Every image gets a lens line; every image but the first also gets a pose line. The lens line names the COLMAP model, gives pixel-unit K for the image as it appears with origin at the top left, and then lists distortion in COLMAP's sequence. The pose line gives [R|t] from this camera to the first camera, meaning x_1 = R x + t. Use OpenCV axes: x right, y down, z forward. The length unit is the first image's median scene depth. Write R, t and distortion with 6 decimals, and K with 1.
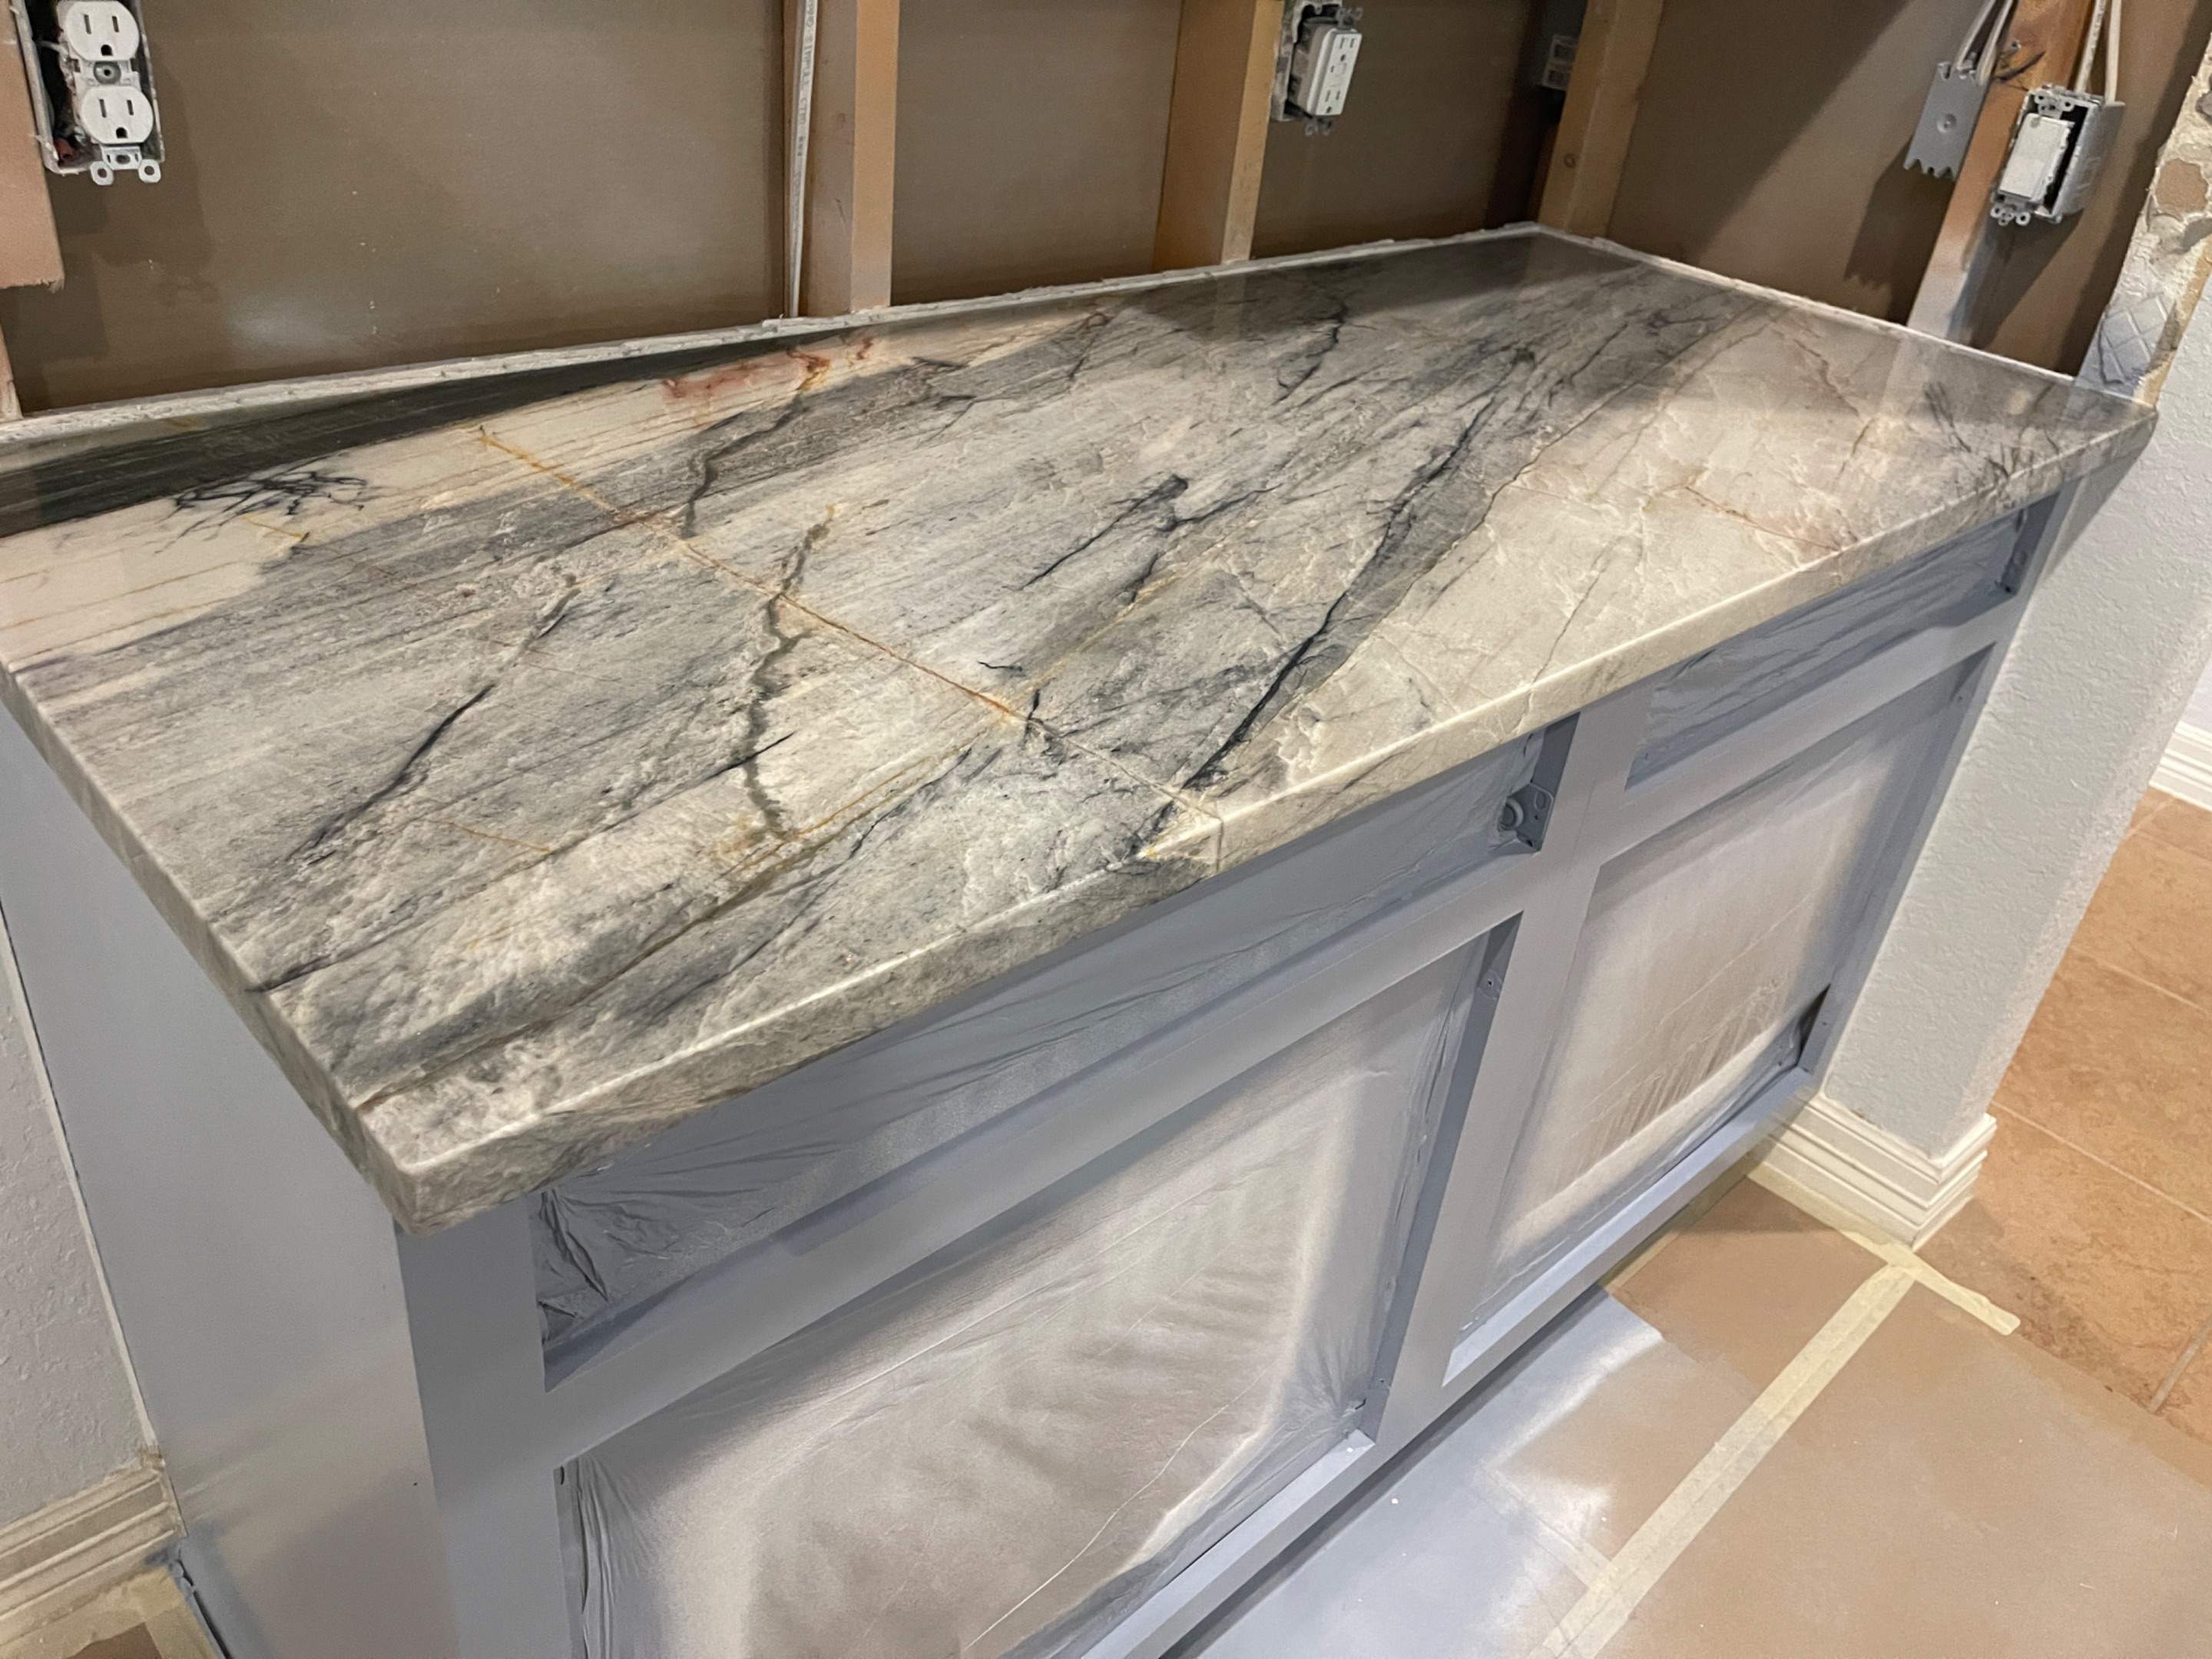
lens RADIAL K [[1677.6, 0, 1202.0], [0, 1677.6, 836.0], [0, 0, 1]] dist [0.052068, -0.072709]
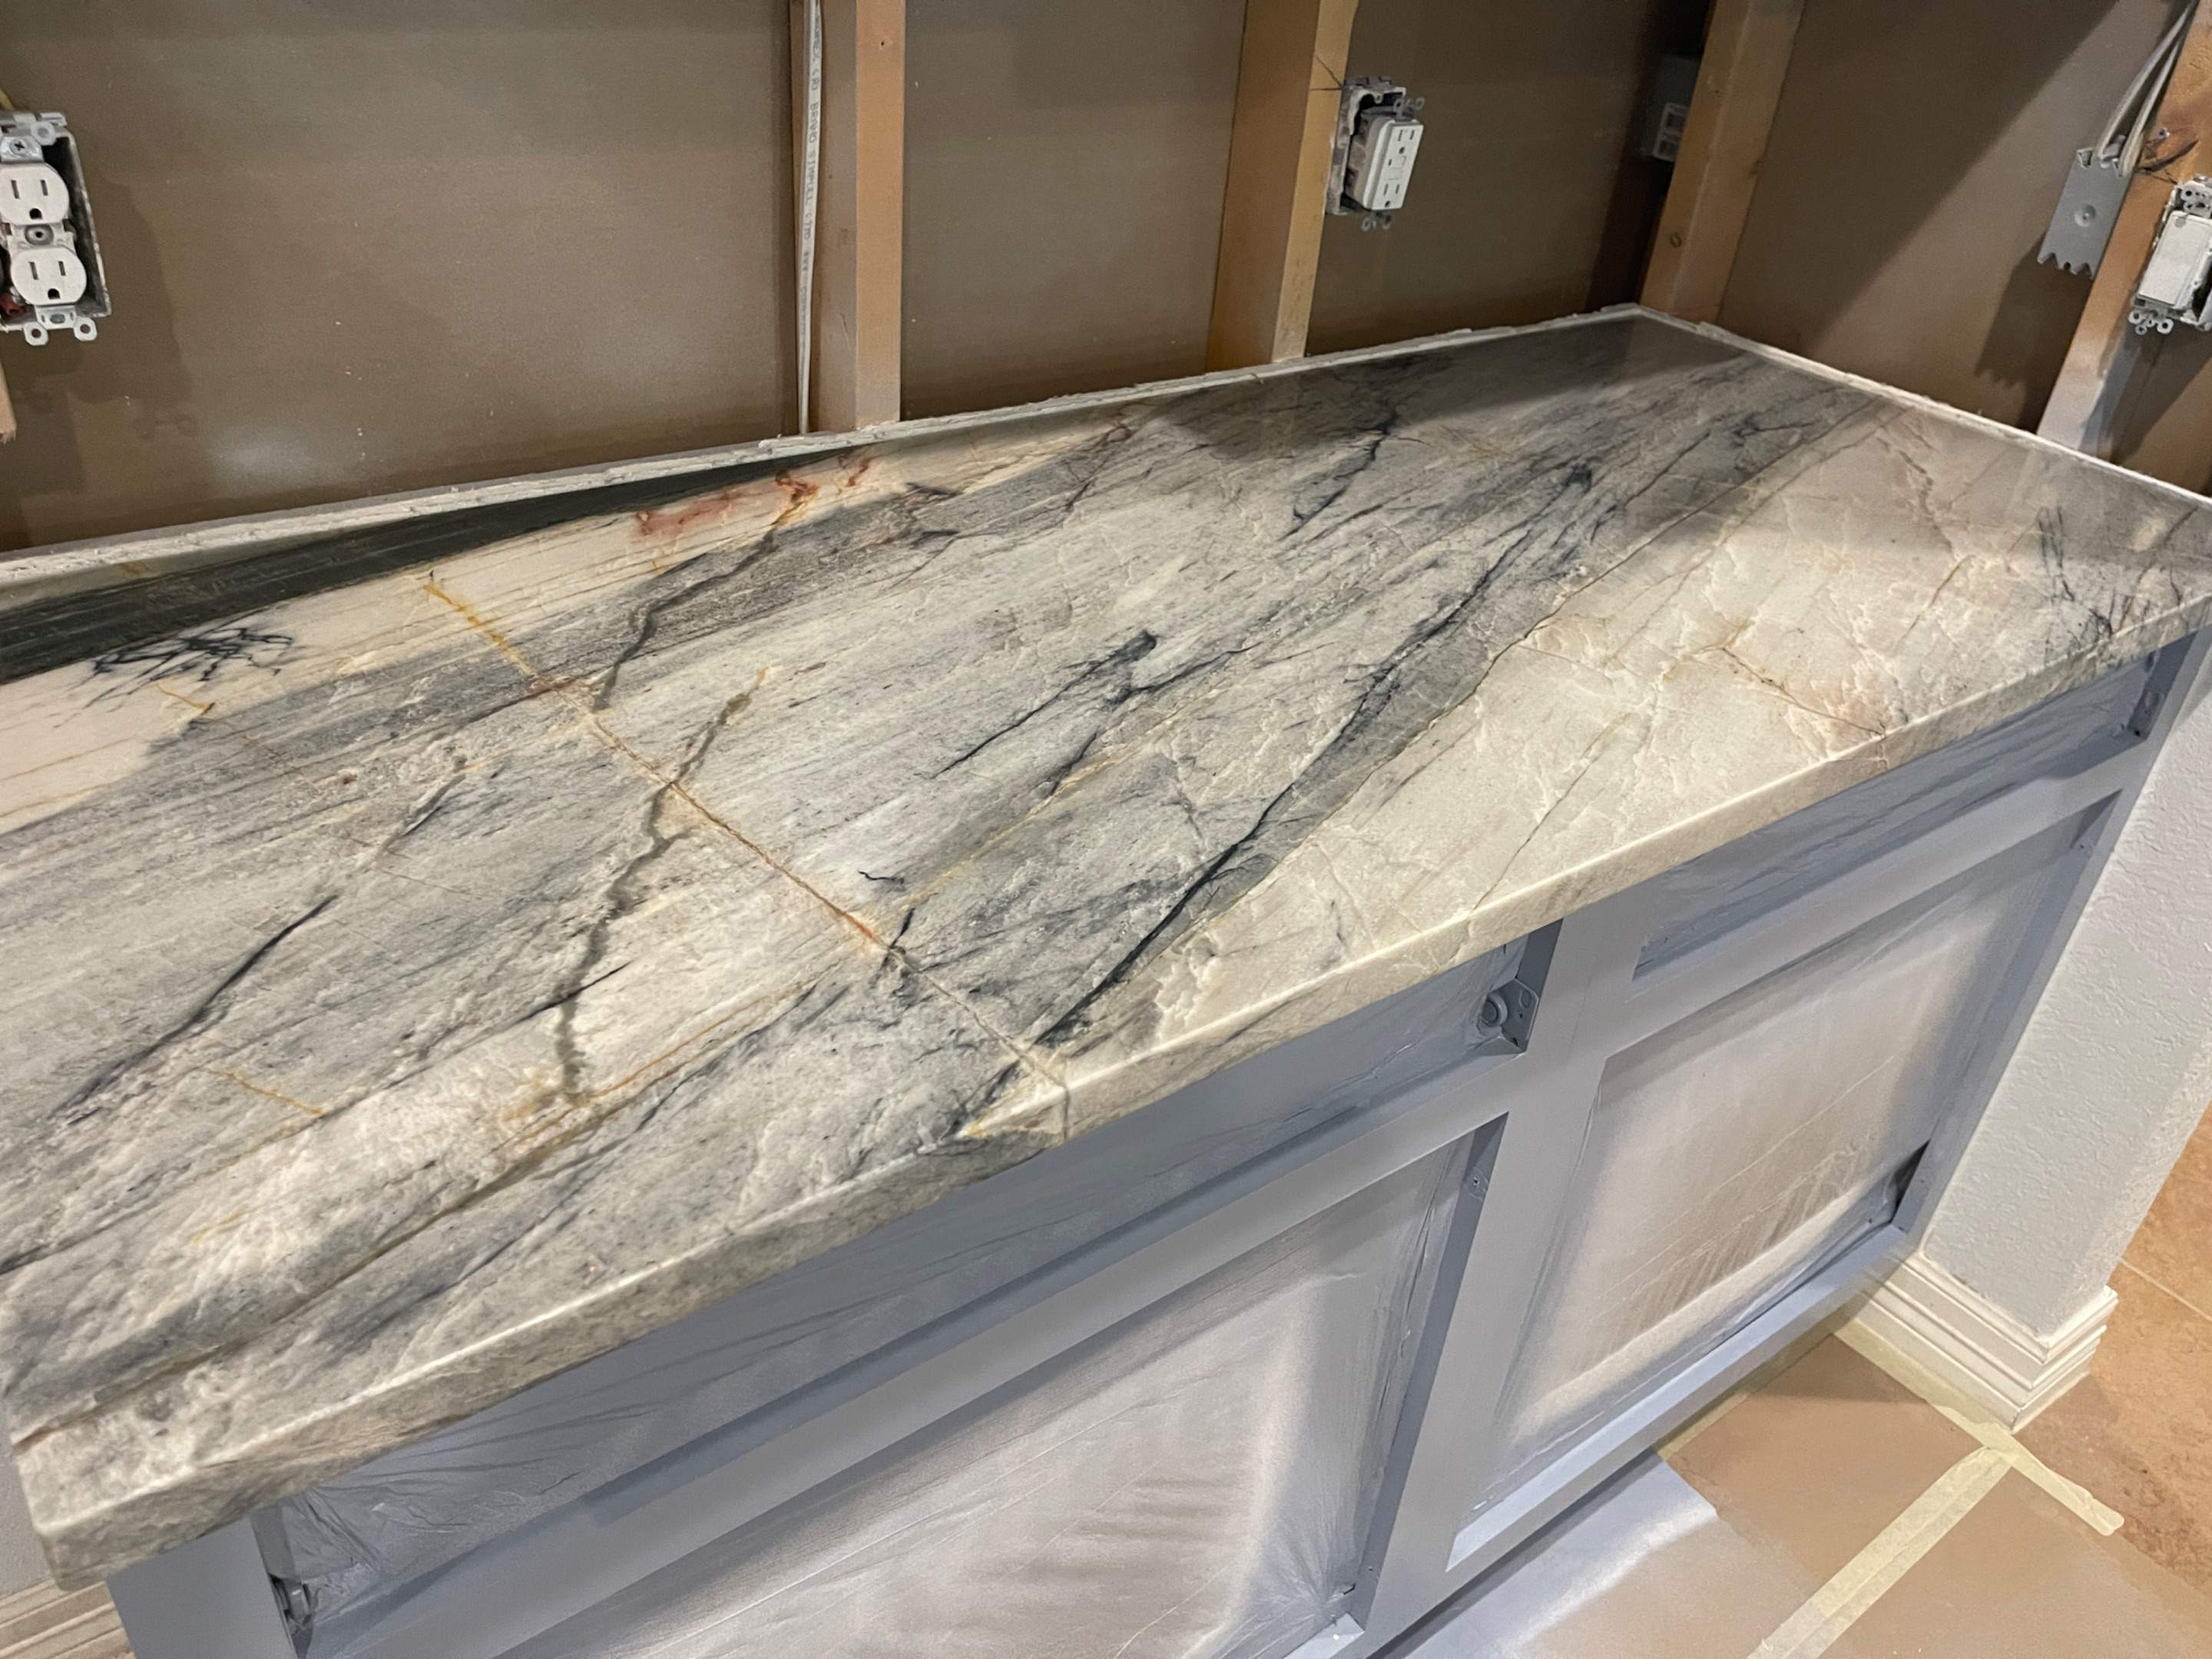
lens RADIAL K [[1677.6, 0, 1202.0], [0, 1677.6, 836.0], [0, 0, 1]] dist [0.052068, -0.072709]
pose [[0.992326, 0.044608, -0.115326, 0.142483], [-0.043810, 0.998995, 0.009446, -0.122529], [0.115631, -0.004321, 0.993283, 0.079997]]
